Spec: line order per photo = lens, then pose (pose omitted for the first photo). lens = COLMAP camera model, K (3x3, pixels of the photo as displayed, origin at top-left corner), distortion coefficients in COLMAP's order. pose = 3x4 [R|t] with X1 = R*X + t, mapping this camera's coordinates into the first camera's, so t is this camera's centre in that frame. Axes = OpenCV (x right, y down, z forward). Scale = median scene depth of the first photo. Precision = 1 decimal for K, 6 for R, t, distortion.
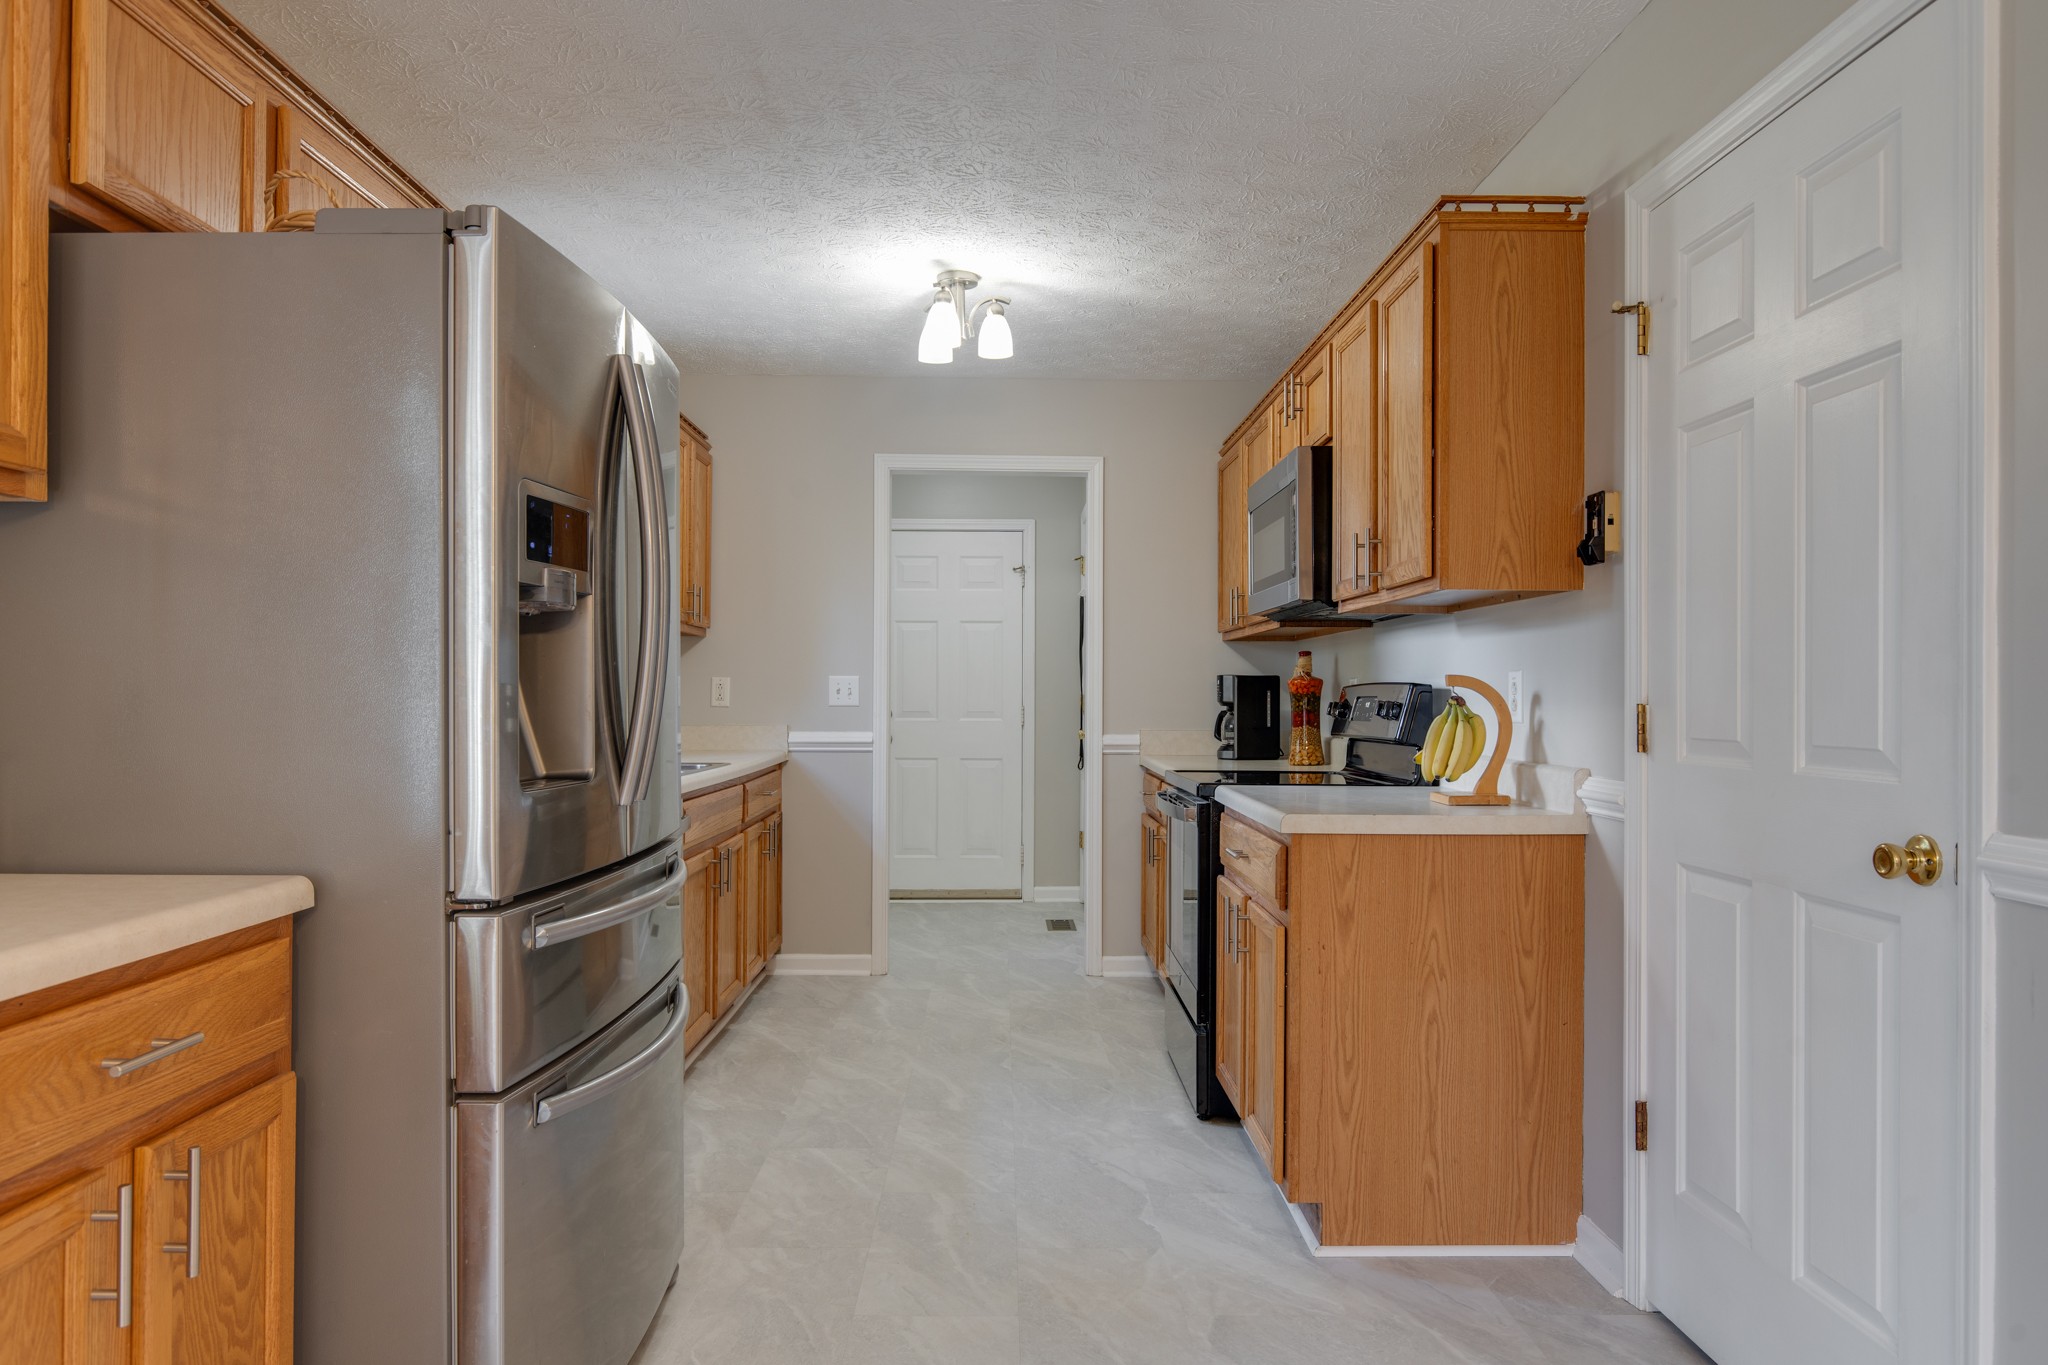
lens RADIAL K [[1025.5, 0, 1022.6], [0, 1025.5, 689.8], [0, 0, 1]] dist [-0.000039, -0.001195]
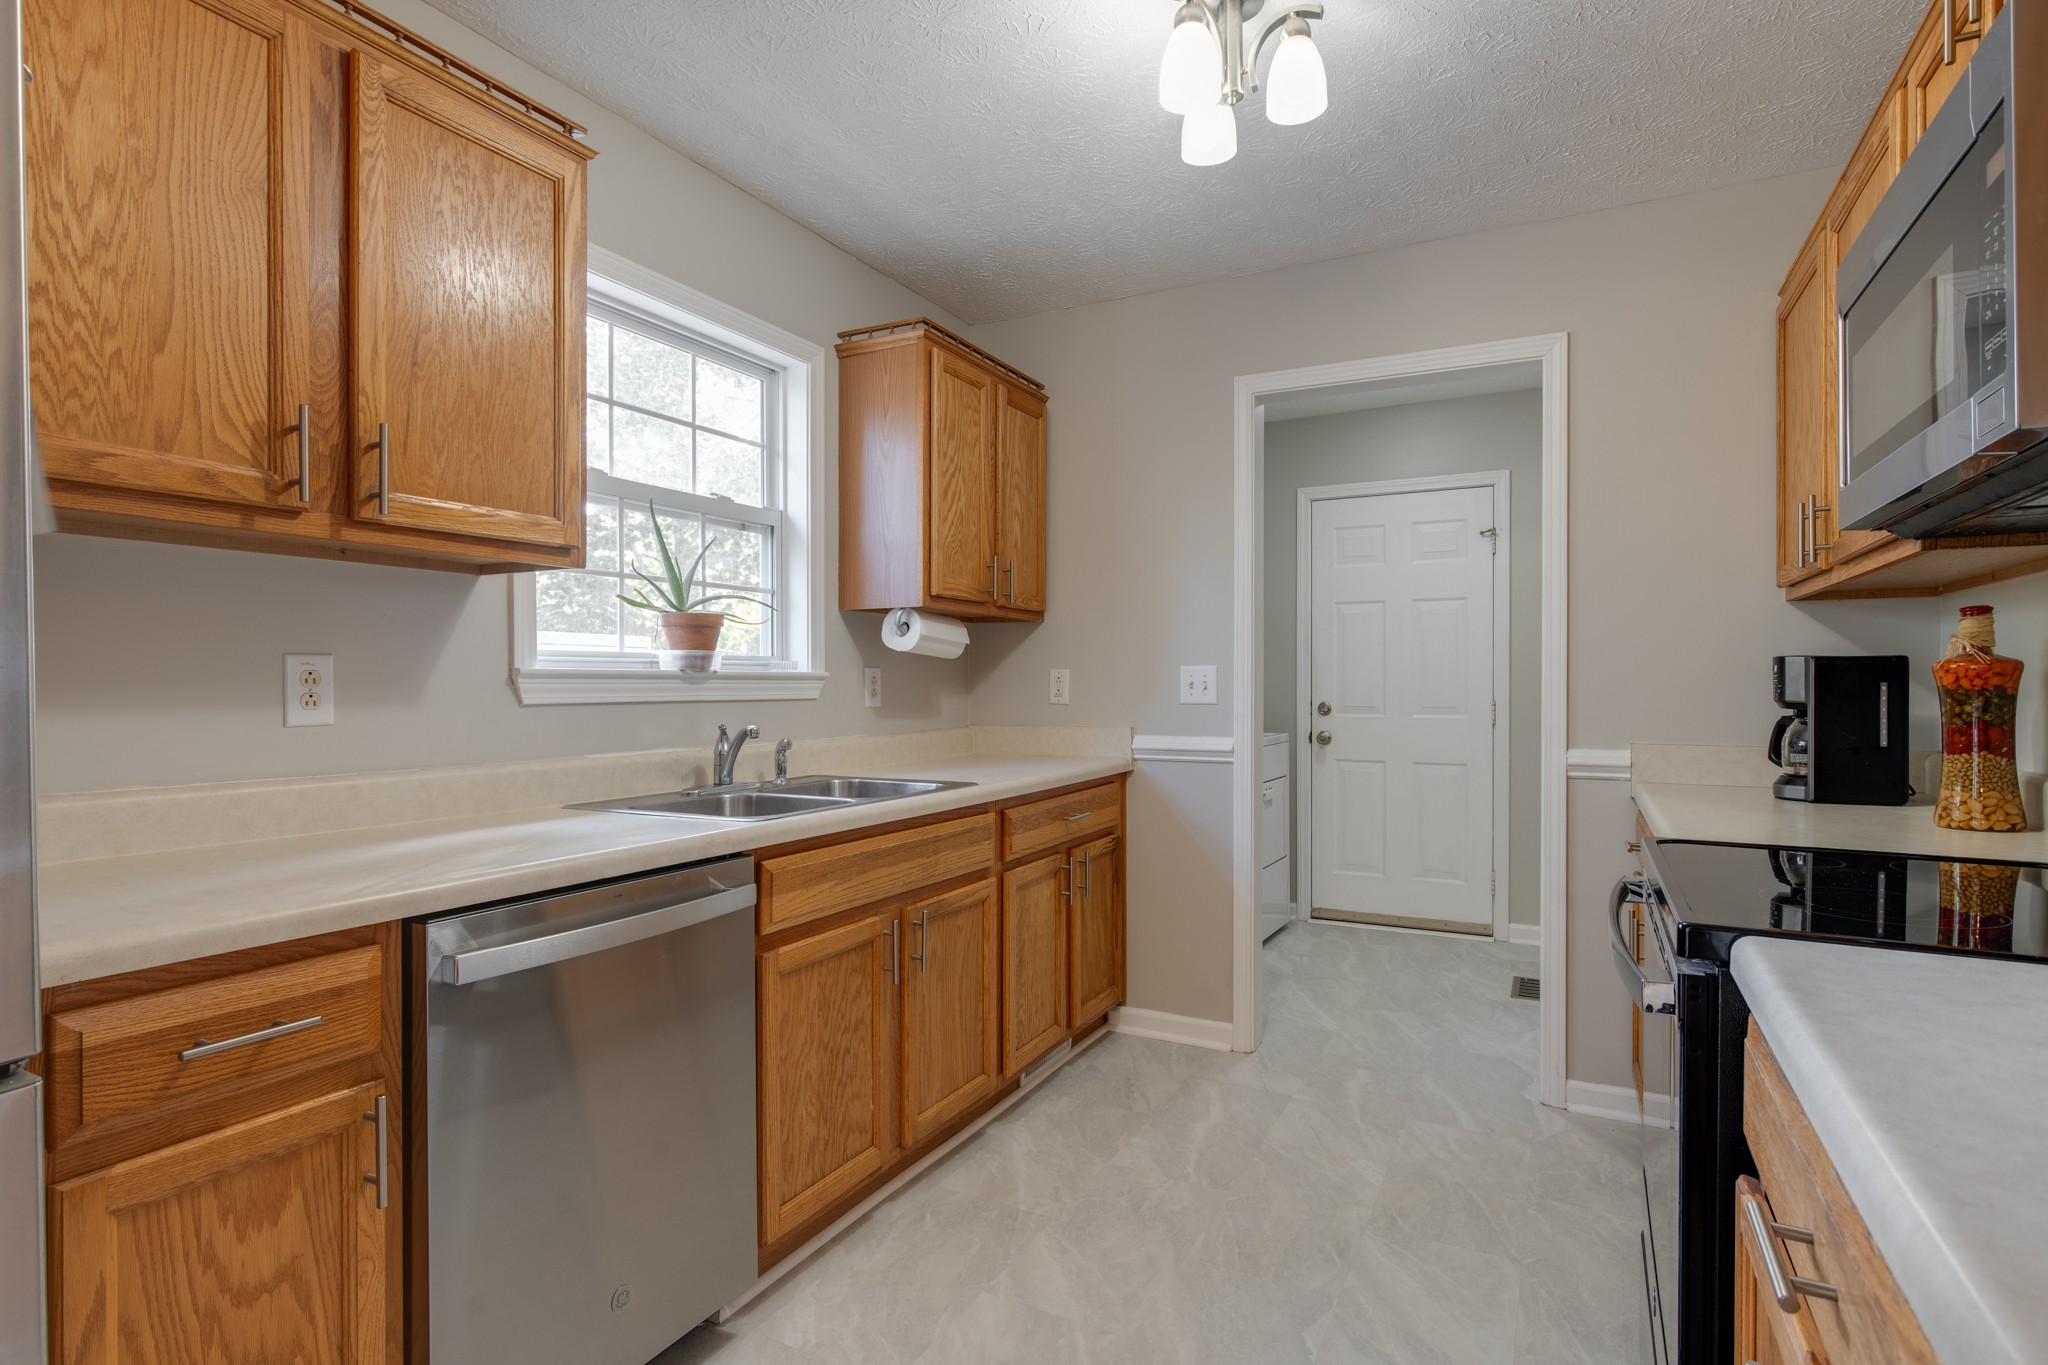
lens RADIAL K [[1025.5, 0, 1022.6], [0, 1025.5, 689.8], [0, 0, 1]] dist [-0.000039, -0.001195]
pose [[0.897877, -0.001912, -0.440243, 0.060206], [0.005746, 0.999956, 0.007377, -0.001973], [0.440210, -0.009153, 0.897848, 0.272383]]
